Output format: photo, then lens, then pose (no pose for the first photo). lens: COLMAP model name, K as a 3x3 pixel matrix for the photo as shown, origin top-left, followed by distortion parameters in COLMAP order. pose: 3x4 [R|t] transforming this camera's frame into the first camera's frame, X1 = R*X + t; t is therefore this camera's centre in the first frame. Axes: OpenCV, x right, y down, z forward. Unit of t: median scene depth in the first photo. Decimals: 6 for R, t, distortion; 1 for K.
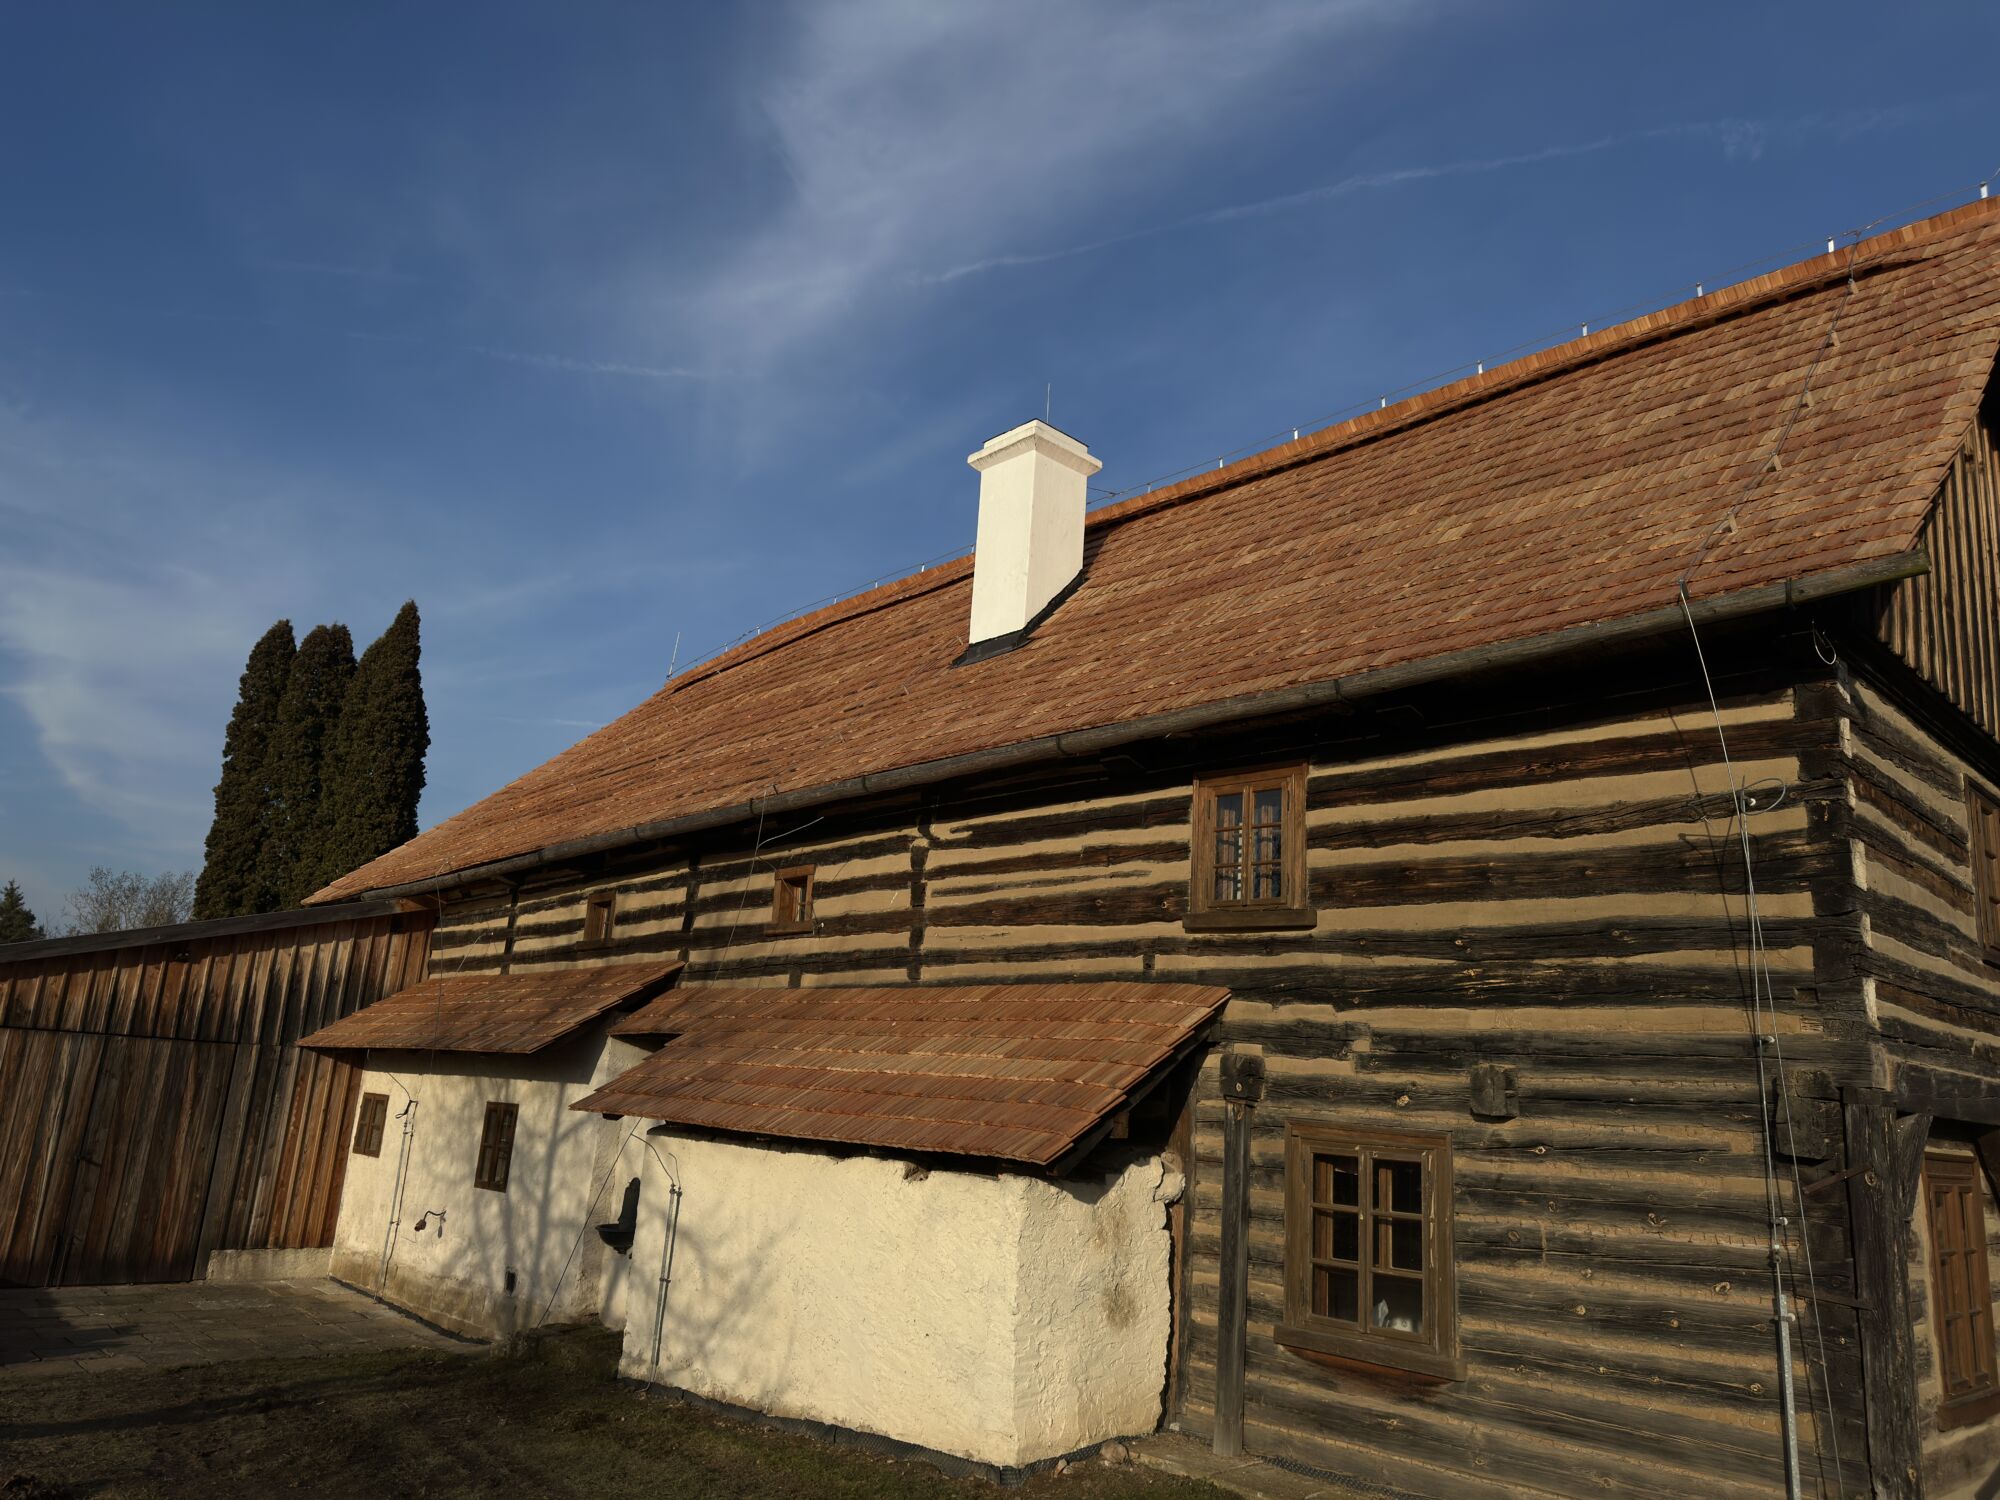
lens RADIAL K [[1361.7, 0, 995.0], [0, 1361.7, 749.7], [0, 0, 1]] dist [0.111450, -0.130492]
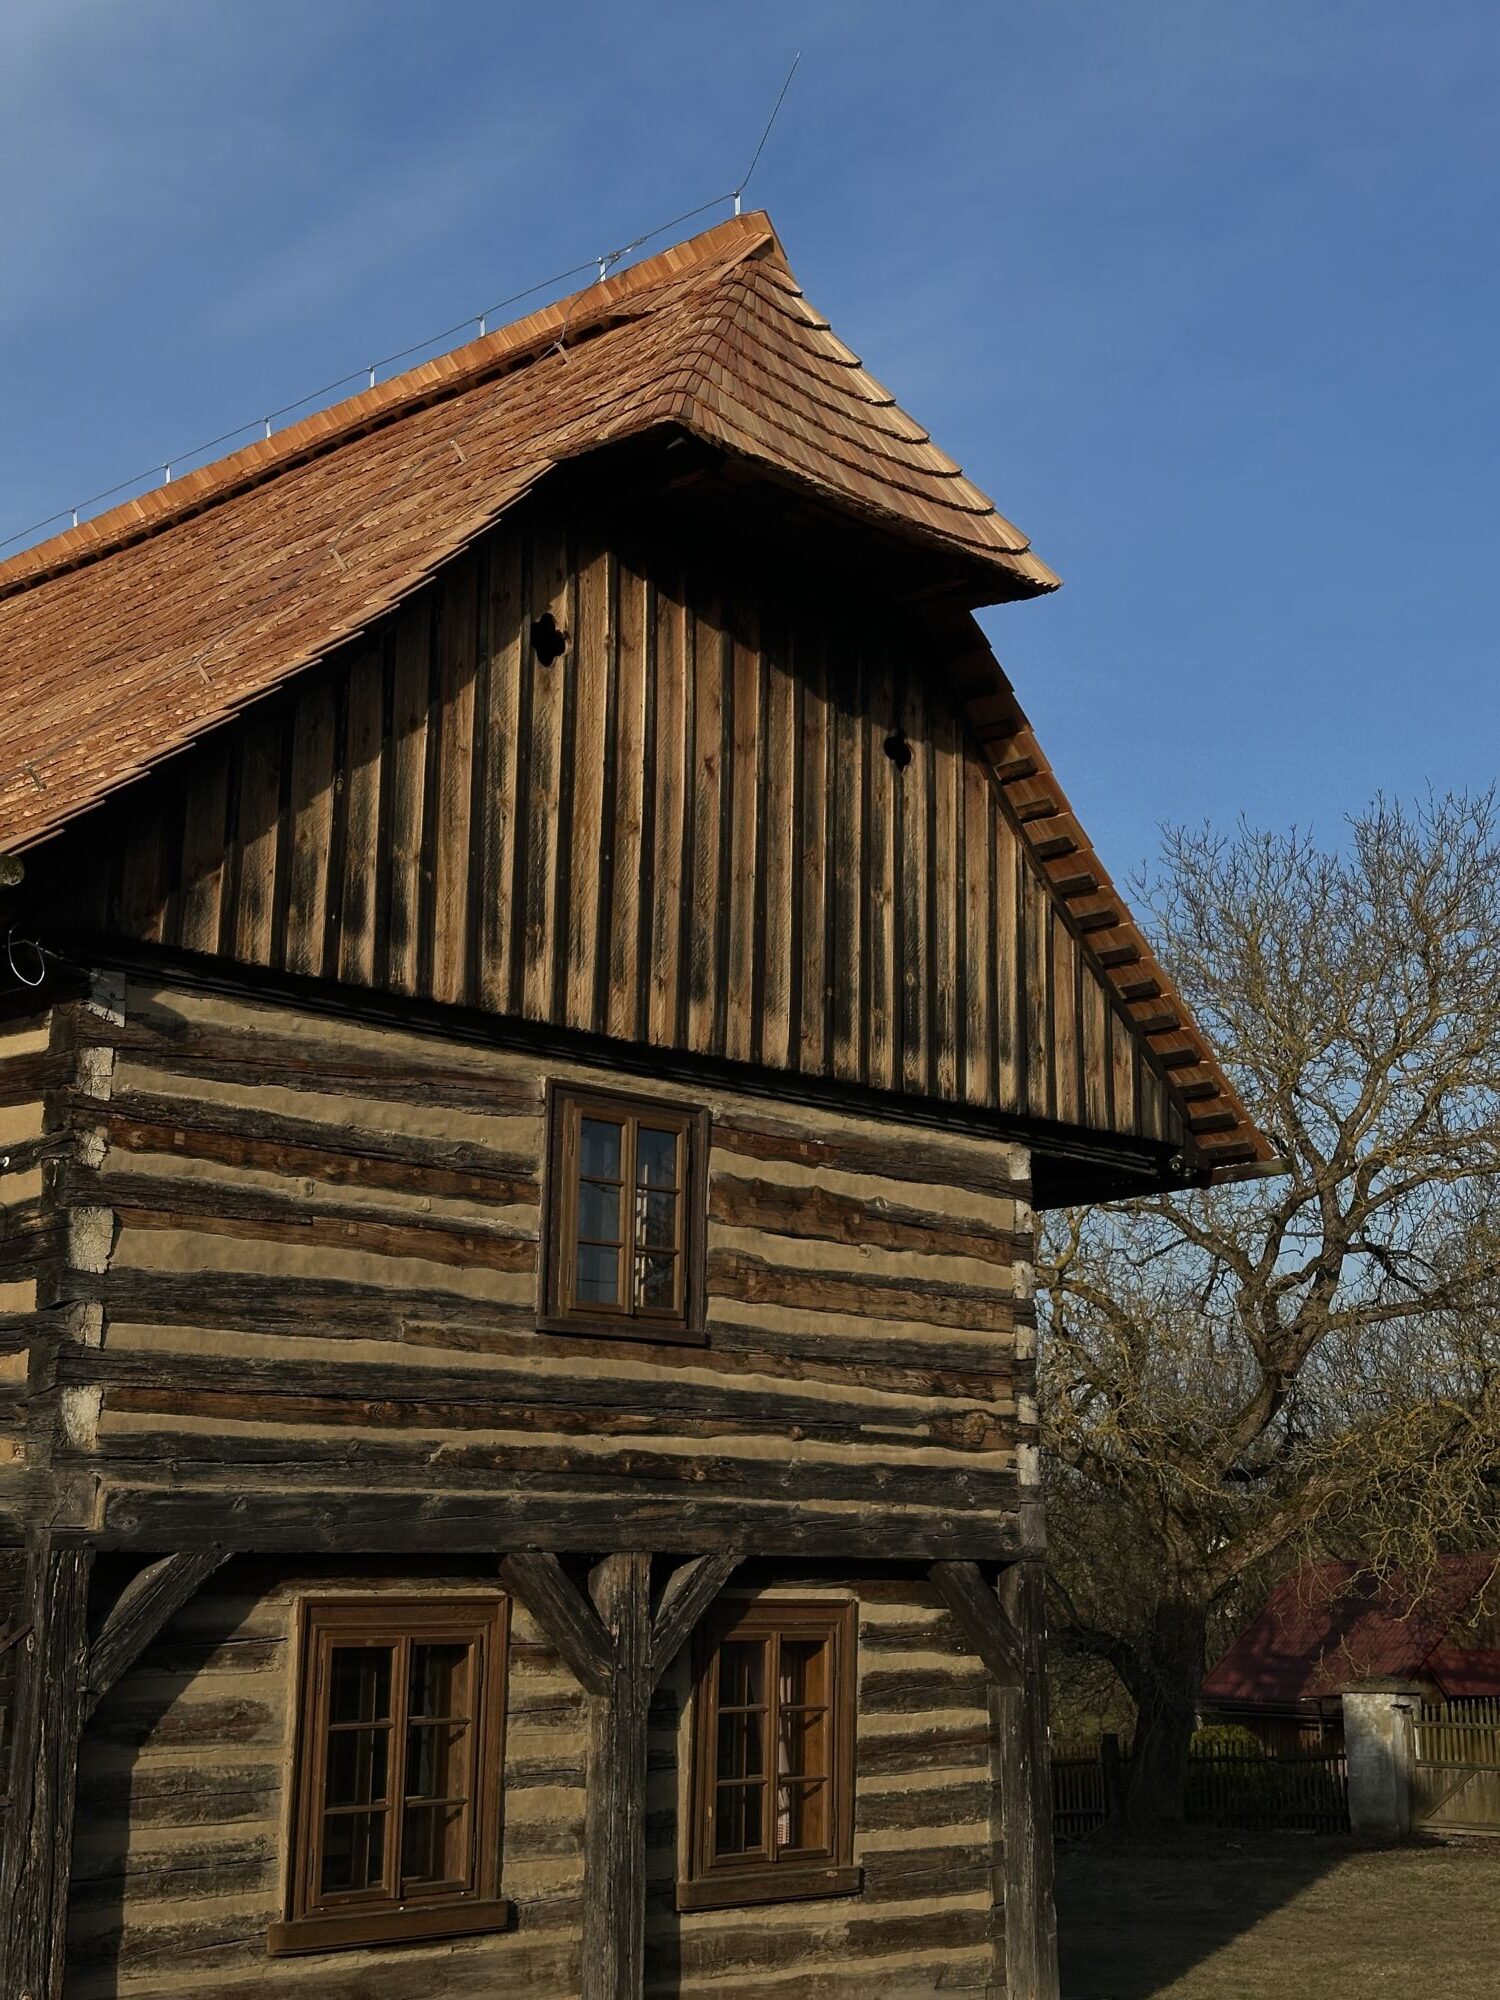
lens RADIAL K [[2744.1, 0, 751.3], [0, 2744.1, 997.4], [0, 0, 1]] dist [0.145606, -0.095119]
pose [[0.997401, -0.058541, 0.042008, 0.554964], [0.056896, 0.997605, 0.039345, -0.055408], [-0.044211, -0.036853, 0.998342, -0.331903]]
